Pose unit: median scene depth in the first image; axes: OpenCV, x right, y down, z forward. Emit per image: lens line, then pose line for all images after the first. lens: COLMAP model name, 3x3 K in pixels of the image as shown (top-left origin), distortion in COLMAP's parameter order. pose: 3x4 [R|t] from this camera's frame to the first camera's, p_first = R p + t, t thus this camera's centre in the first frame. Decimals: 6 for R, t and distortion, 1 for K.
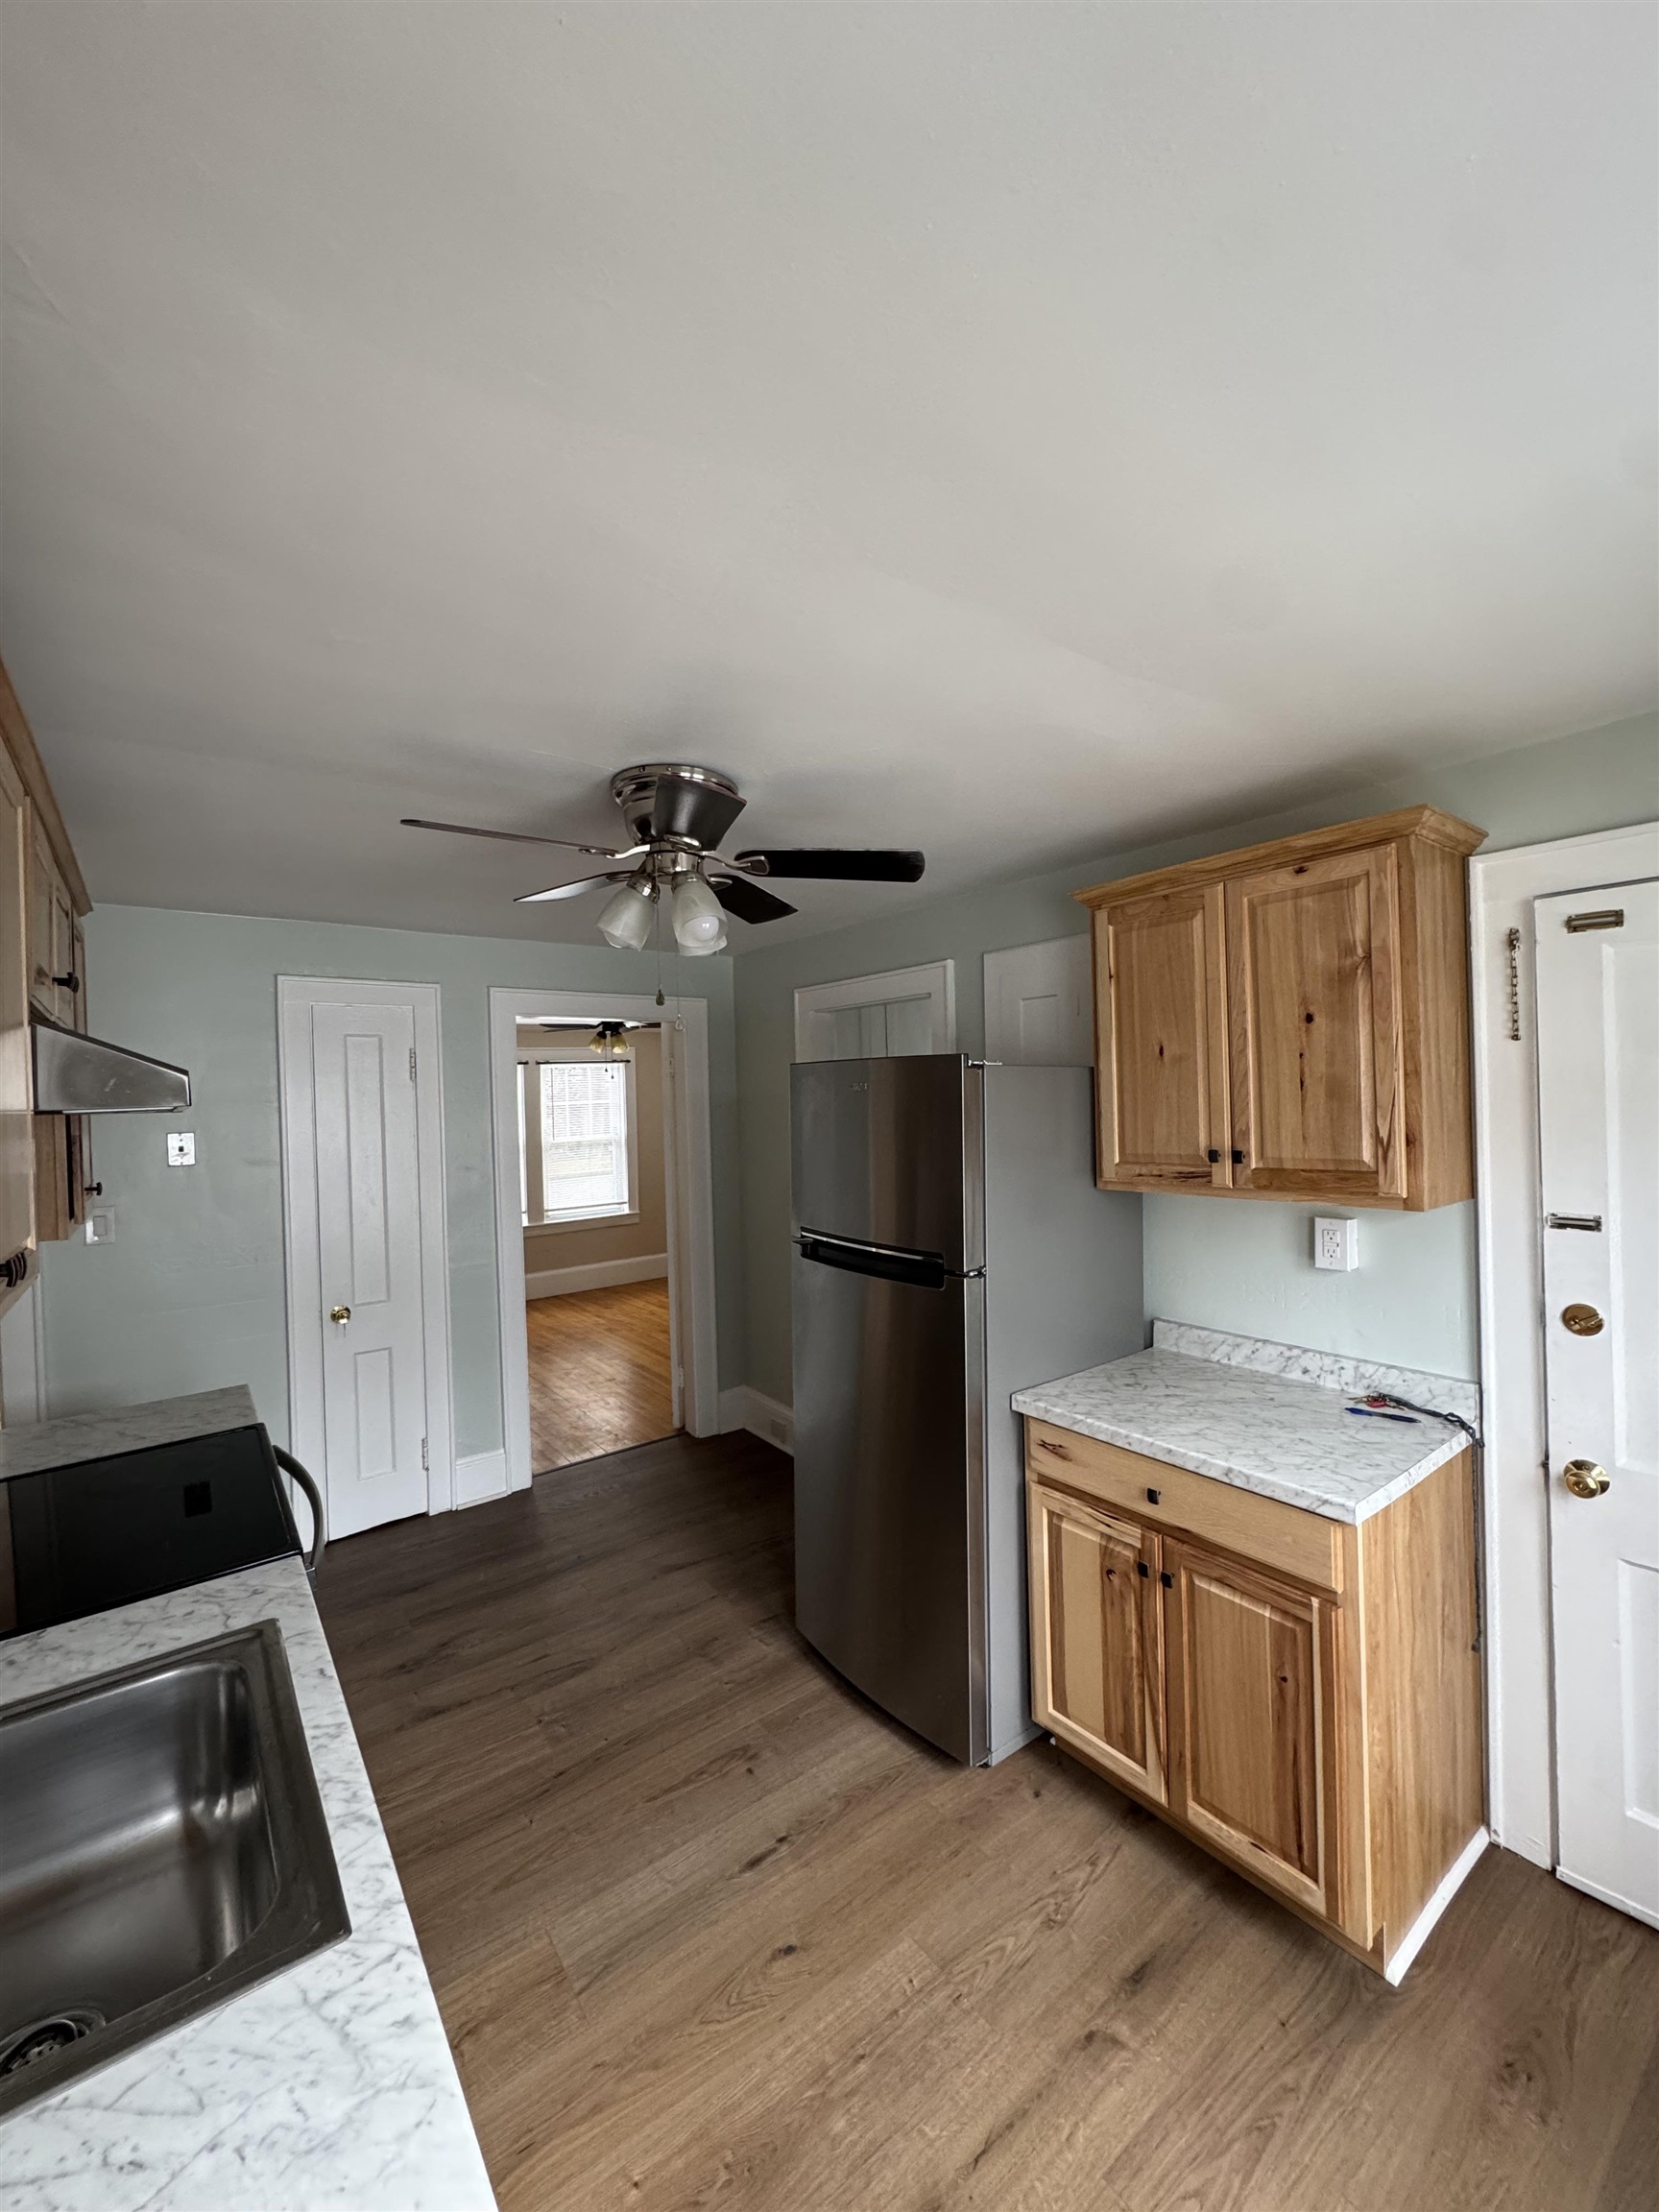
lens RADIAL K [[885.1, 0, 829.6], [0, 885.1, 1107.2], [0, 0, 1]] dist [-0.004088, 0.000389]
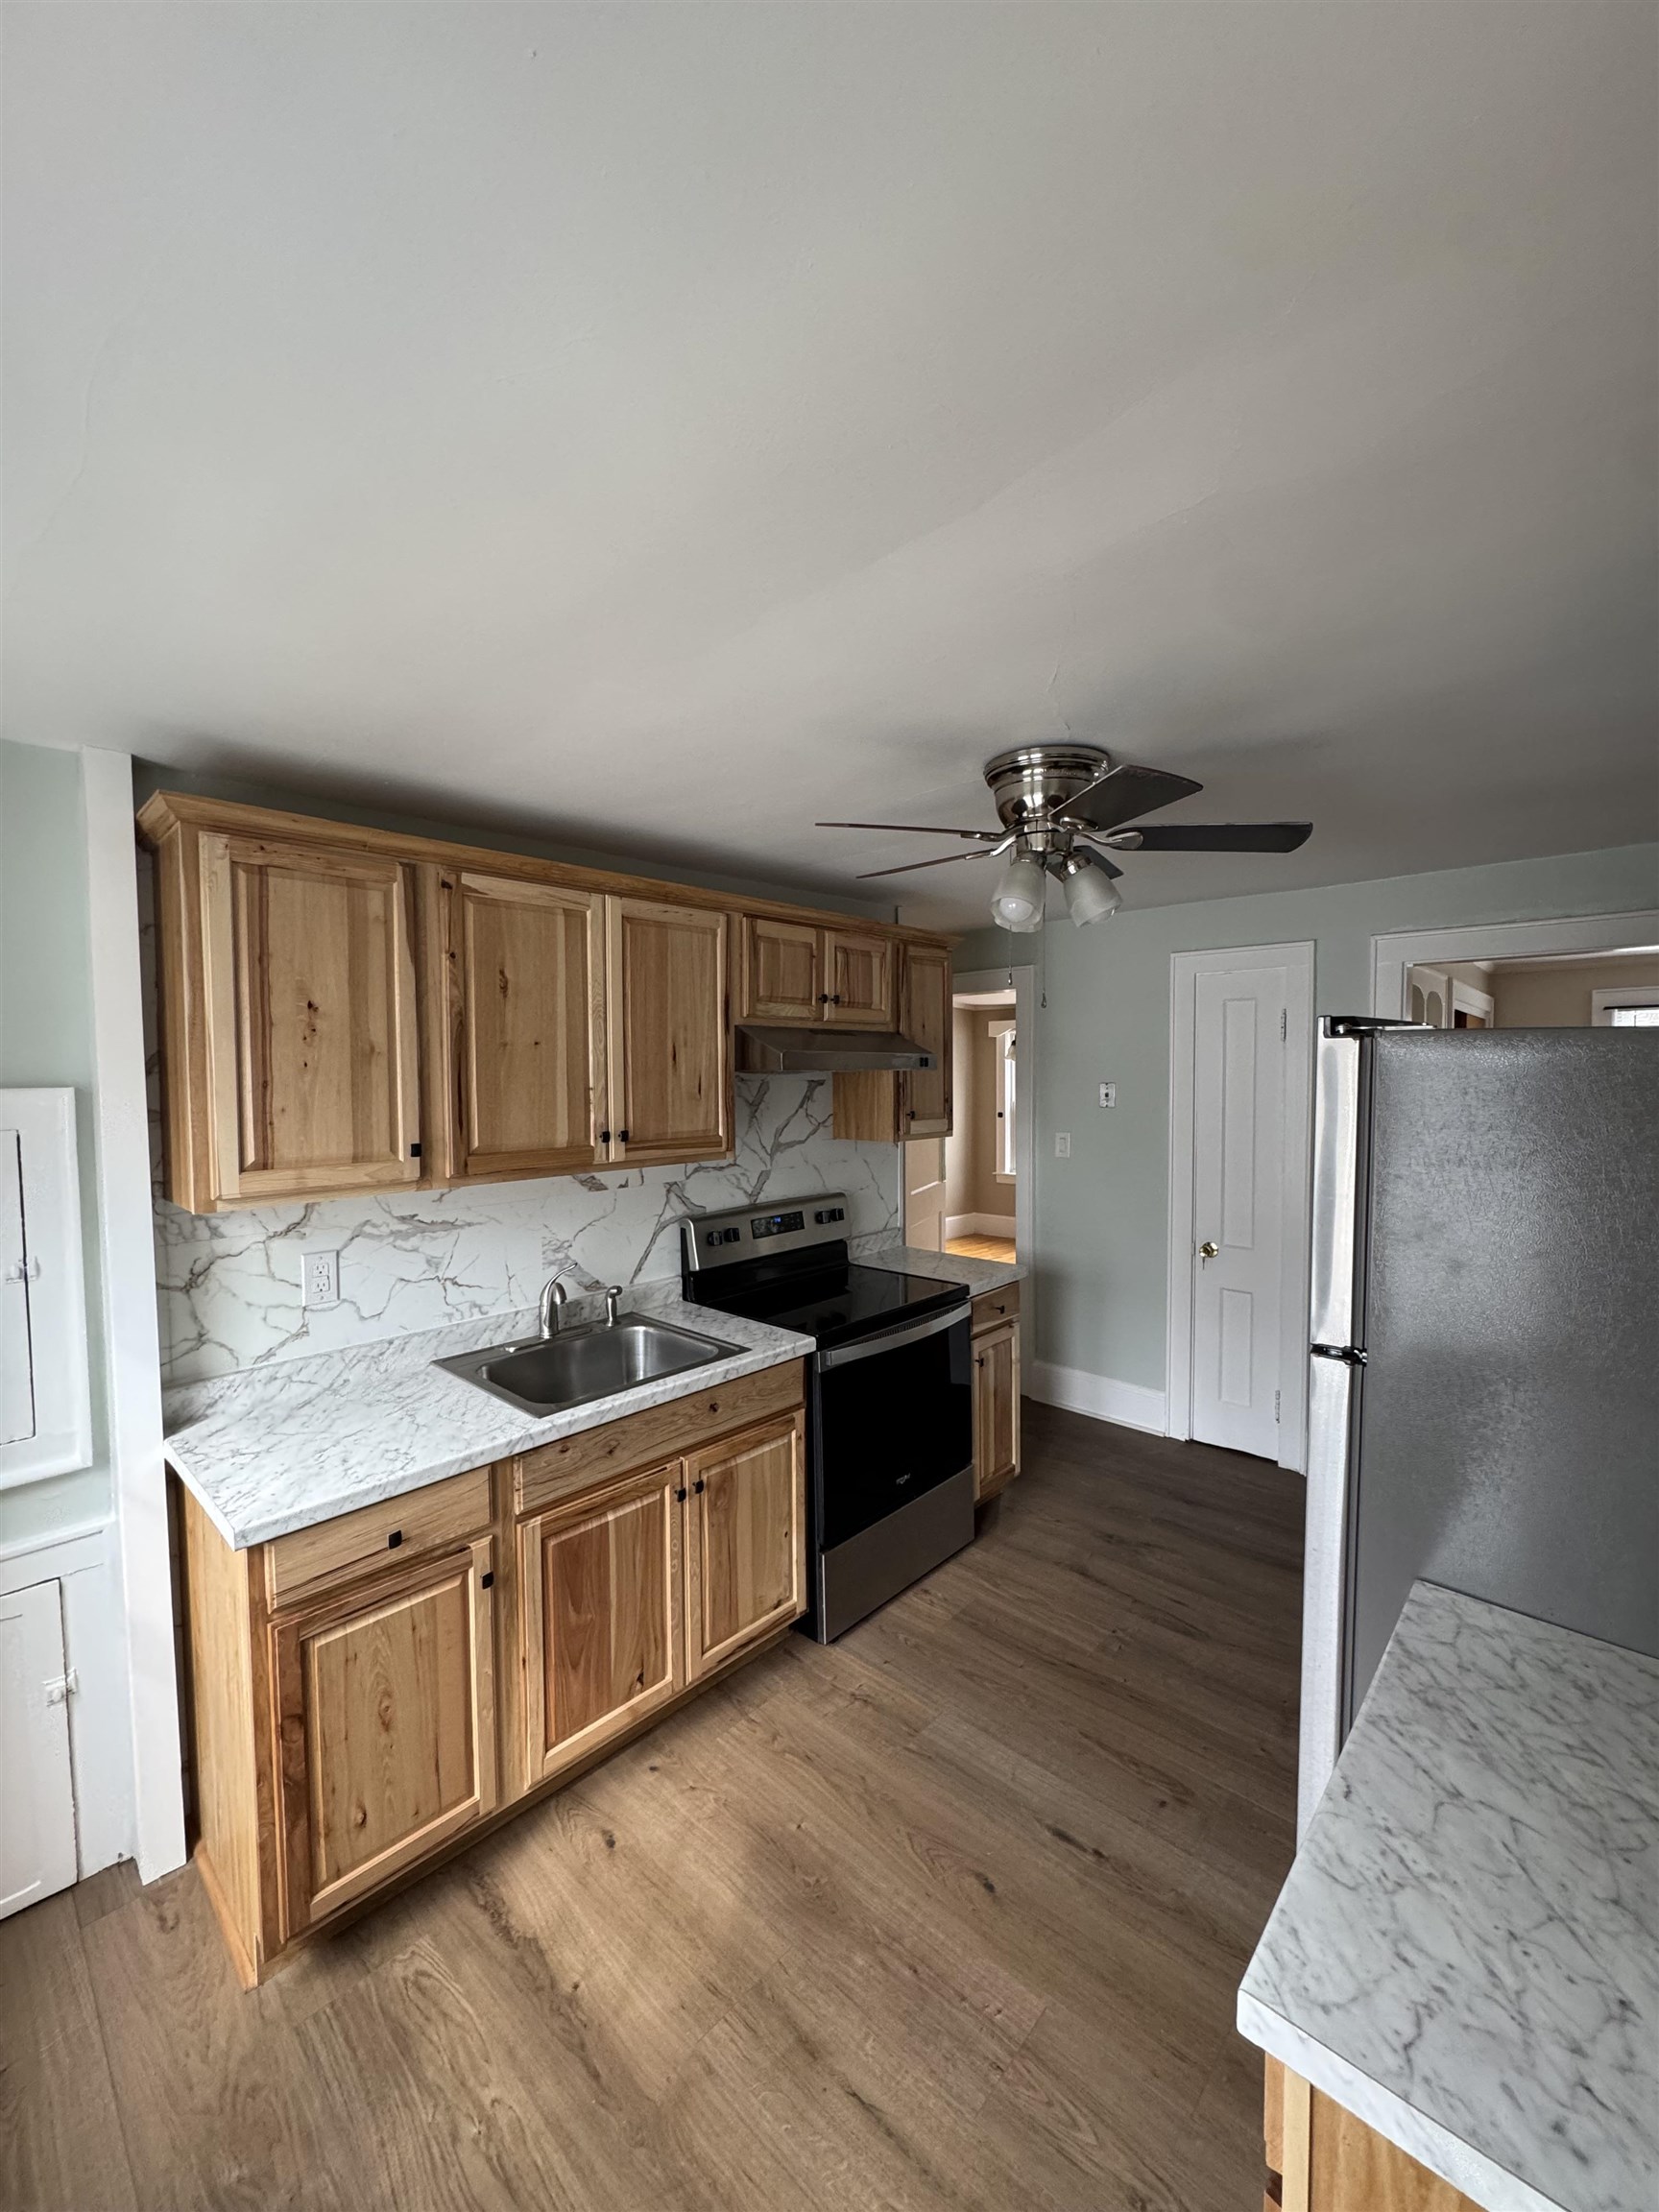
lens RADIAL K [[885.1, 0, 828.0], [0, 885.1, 1107.0], [0, 0, 1]] dist [-0.004088, 0.000389]
pose [[0.166678, 0.070259, -0.983505, 0.904898], [-0.006999, 0.997517, 0.070074, -0.044856], [0.985986, -0.004797, 0.166756, 0.649150]]
